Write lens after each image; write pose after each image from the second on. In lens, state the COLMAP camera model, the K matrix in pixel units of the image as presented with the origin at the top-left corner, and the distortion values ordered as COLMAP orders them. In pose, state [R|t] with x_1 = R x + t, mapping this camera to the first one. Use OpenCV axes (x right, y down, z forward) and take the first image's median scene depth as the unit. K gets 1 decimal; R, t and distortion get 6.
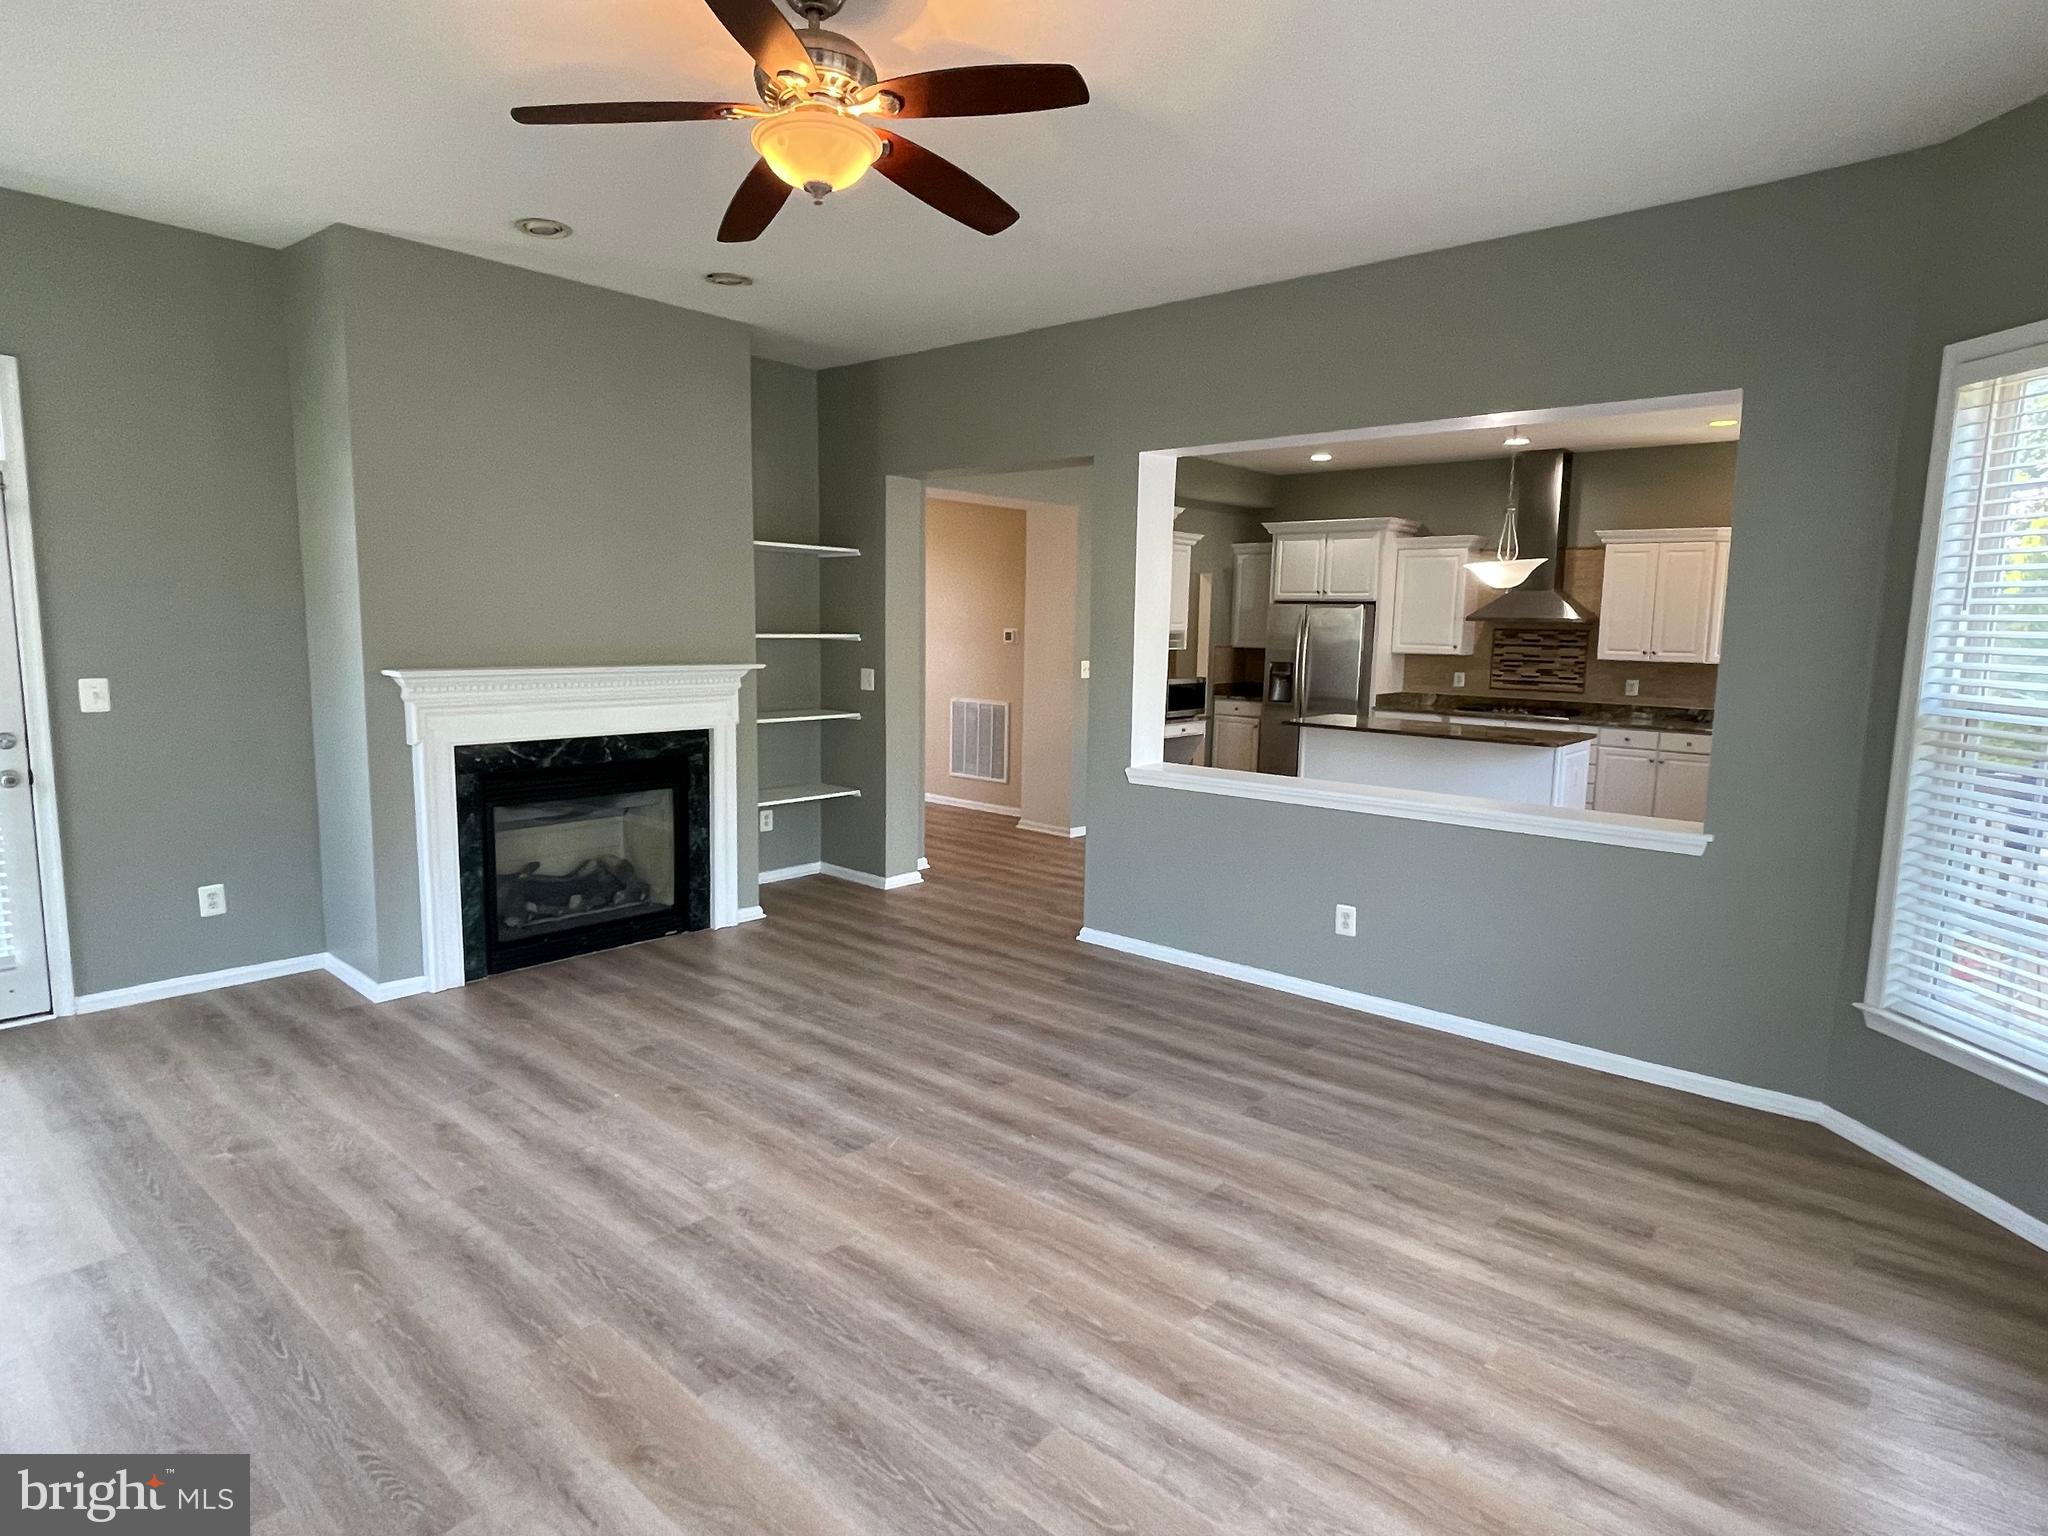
lens RADIAL K [[1143.3, 0, 1015.3], [0, 1143.3, 768.4], [0, 0, 1]] dist [0.004531, 0.000014]
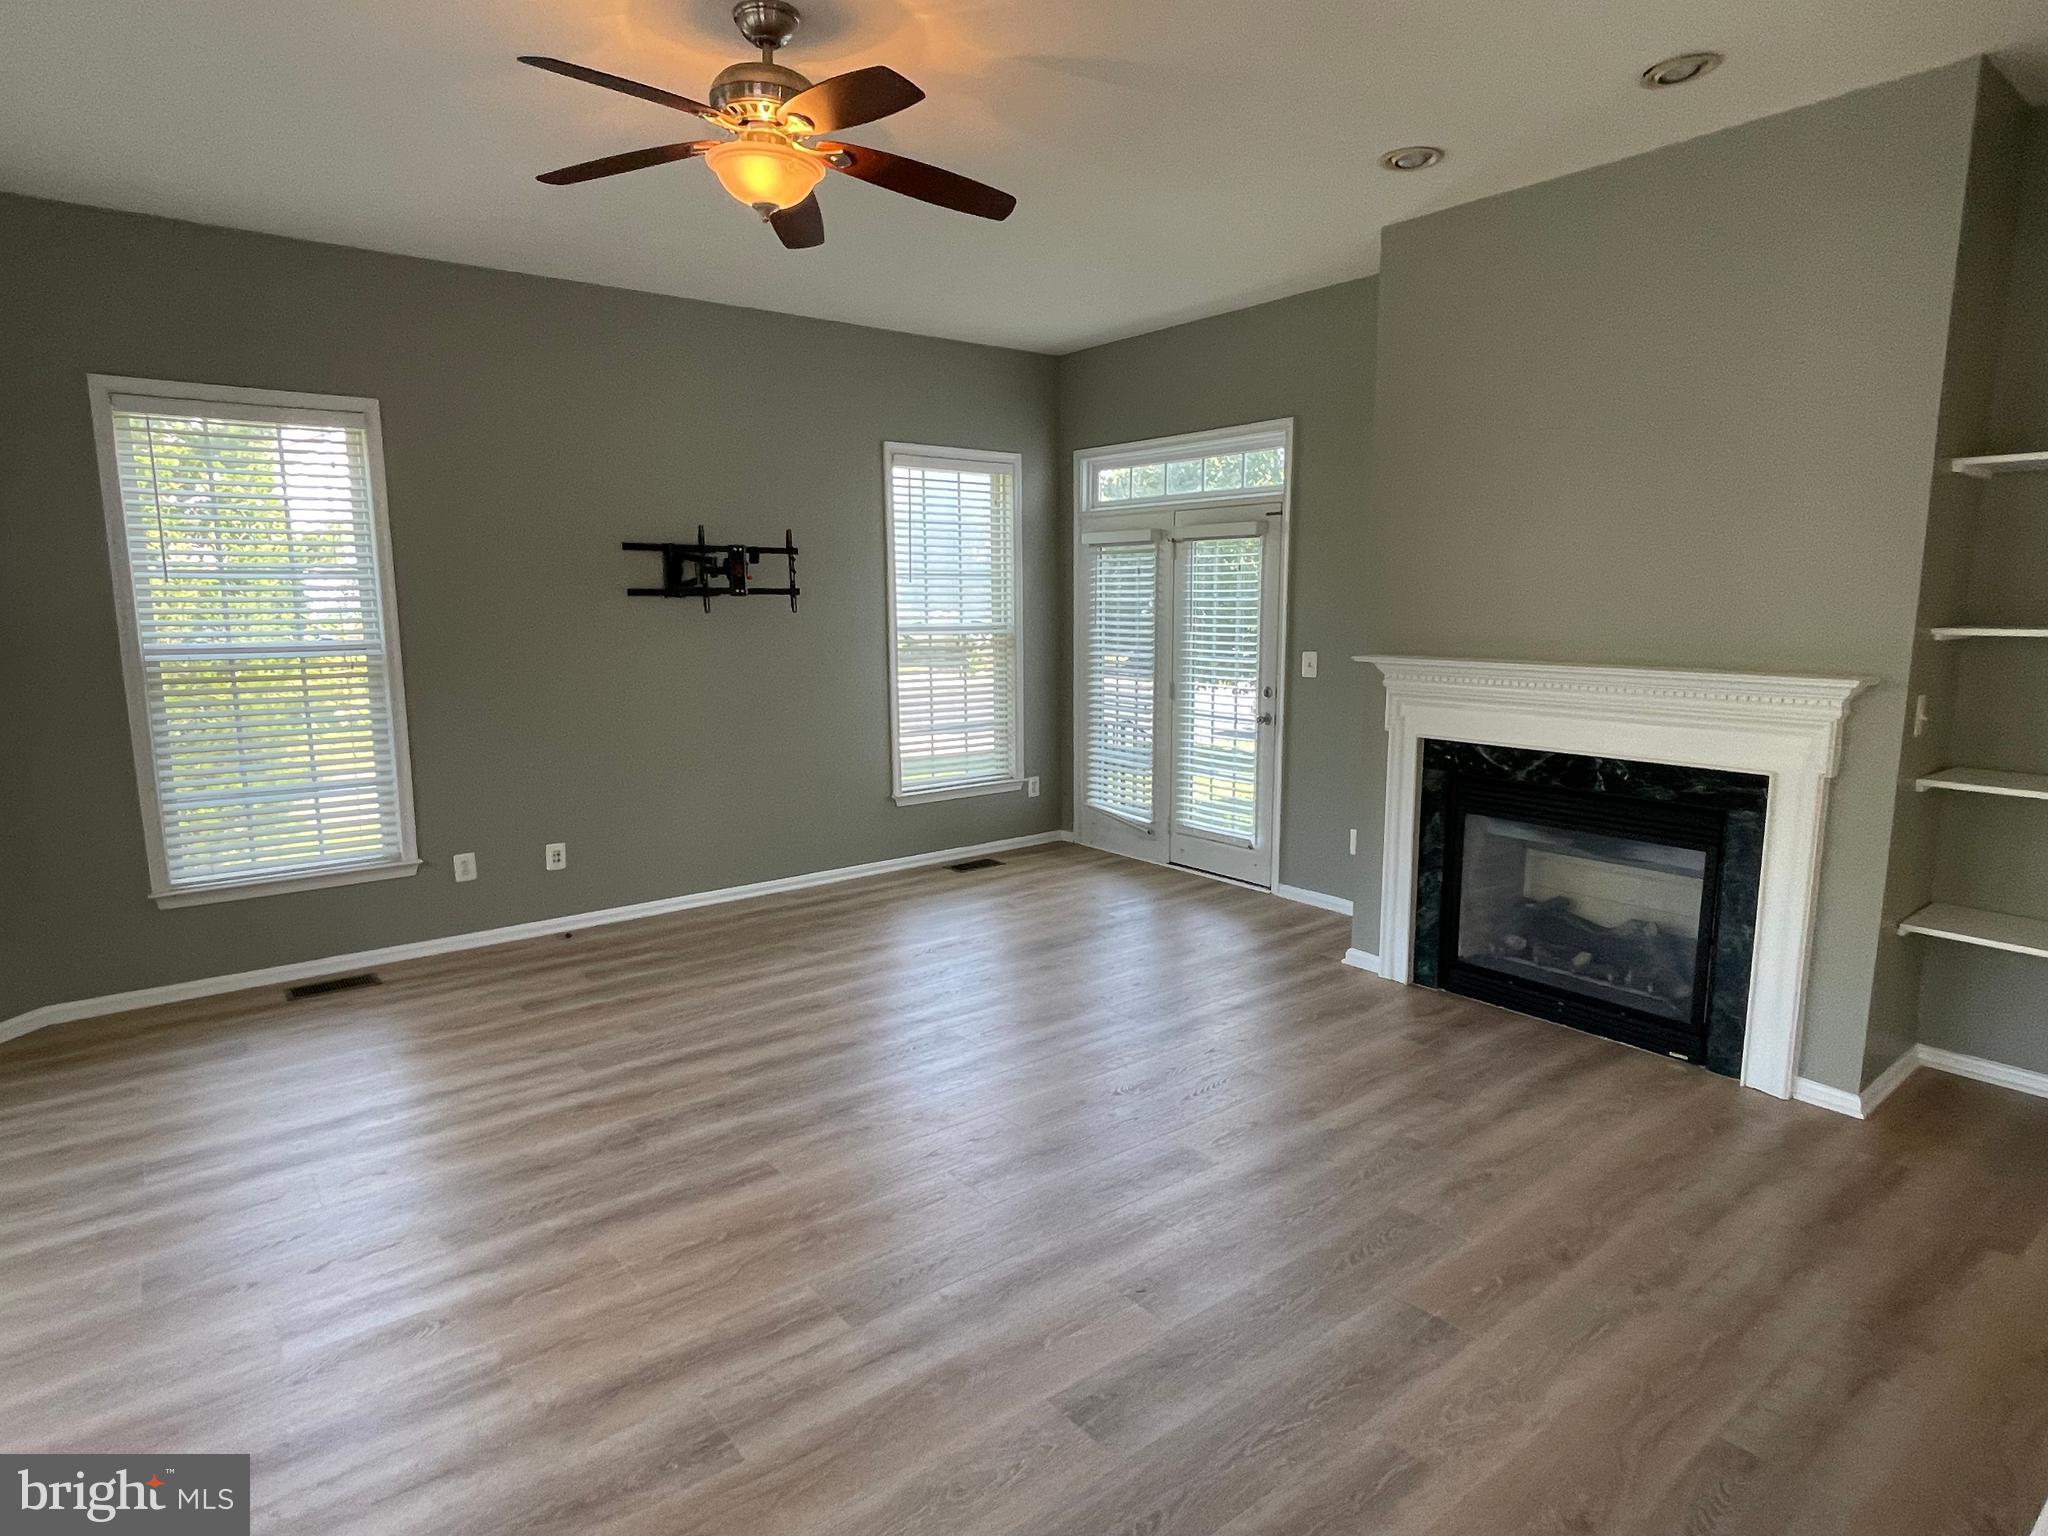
lens RADIAL K [[1143.3, 0, 1018.2], [0, 1143.3, 772.4], [0, 0, 1]] dist [0.004531, 0.000014]
pose [[-0.183672, 0.136686, -0.973438, 0.733448], [-0.126304, 0.978795, 0.161270, -0.148307], [0.974840, 0.152569, -0.162513, 1.194901]]
